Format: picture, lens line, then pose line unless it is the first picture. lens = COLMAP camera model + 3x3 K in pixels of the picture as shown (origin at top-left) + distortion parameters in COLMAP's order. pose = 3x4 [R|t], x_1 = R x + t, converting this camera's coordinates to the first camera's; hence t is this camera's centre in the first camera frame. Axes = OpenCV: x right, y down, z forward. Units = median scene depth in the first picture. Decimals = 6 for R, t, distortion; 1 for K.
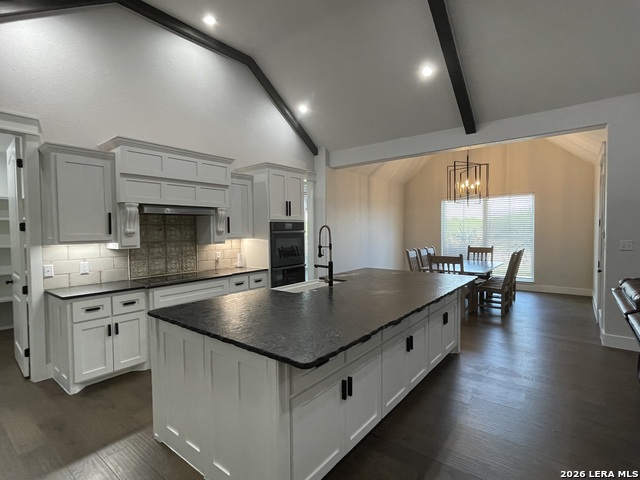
lens RADIAL K [[321.2, 0, 316.8], [0, 321.2, 240.7], [0, 0, 1]] dist [-0.002534, 0.002850]
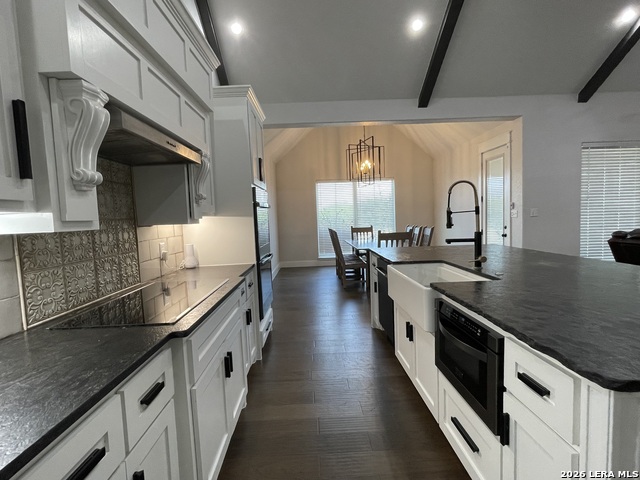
lens RADIAL K [[321.2, 0, 315.9], [0, 321.2, 242.2], [0, 0, 1]] dist [-0.002534, 0.002850]
pose [[0.776506, -0.067601, 0.626473, -0.477562], [0.051933, 0.997712, 0.043291, 0.027434], [-0.627966, -0.001081, 0.778240, 0.473461]]
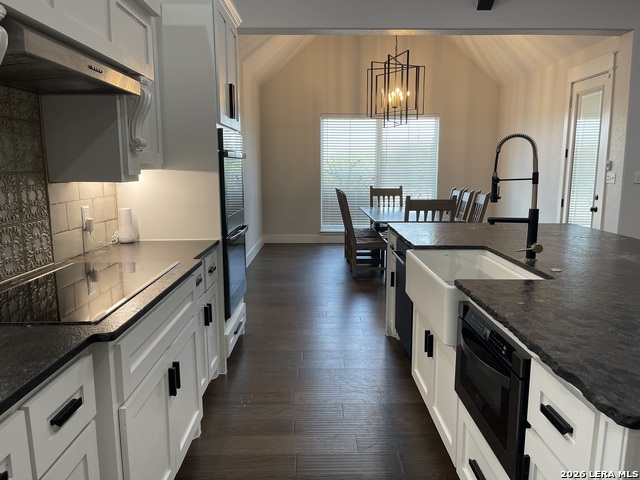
lens RADIAL K [[479.9, 0, 321.8], [0, 479.9, 245.3], [0, 0, 1]] dist [0.038604, -0.050525]
pose [[0.779879, -0.089304, 0.619527, -0.478907], [0.012911, 0.991854, 0.126722, 0.015529], [-0.625797, -0.090829, 0.774679, 0.437036]]
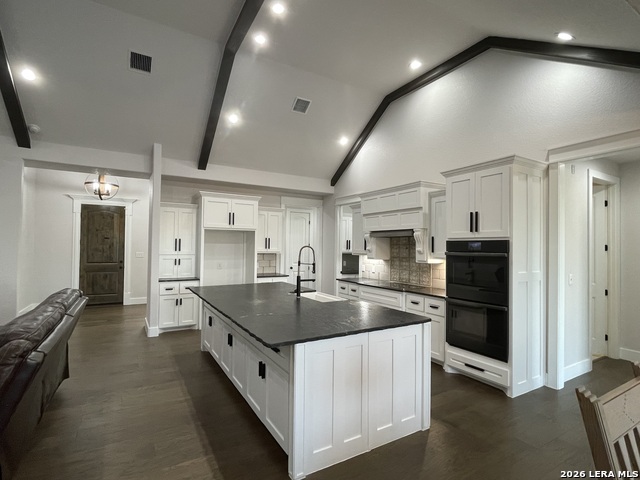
lens RADIAL K [[321.2, 0, 316.7], [0, 321.2, 240.0], [0, 0, 1]] dist [-0.002534, 0.002850]
pose [[-0.366434, -0.011563, -0.930372, 0.807225], [-0.039129, 0.999230, 0.002993, -0.053781], [0.929621, 0.037501, -0.366604, 1.058213]]
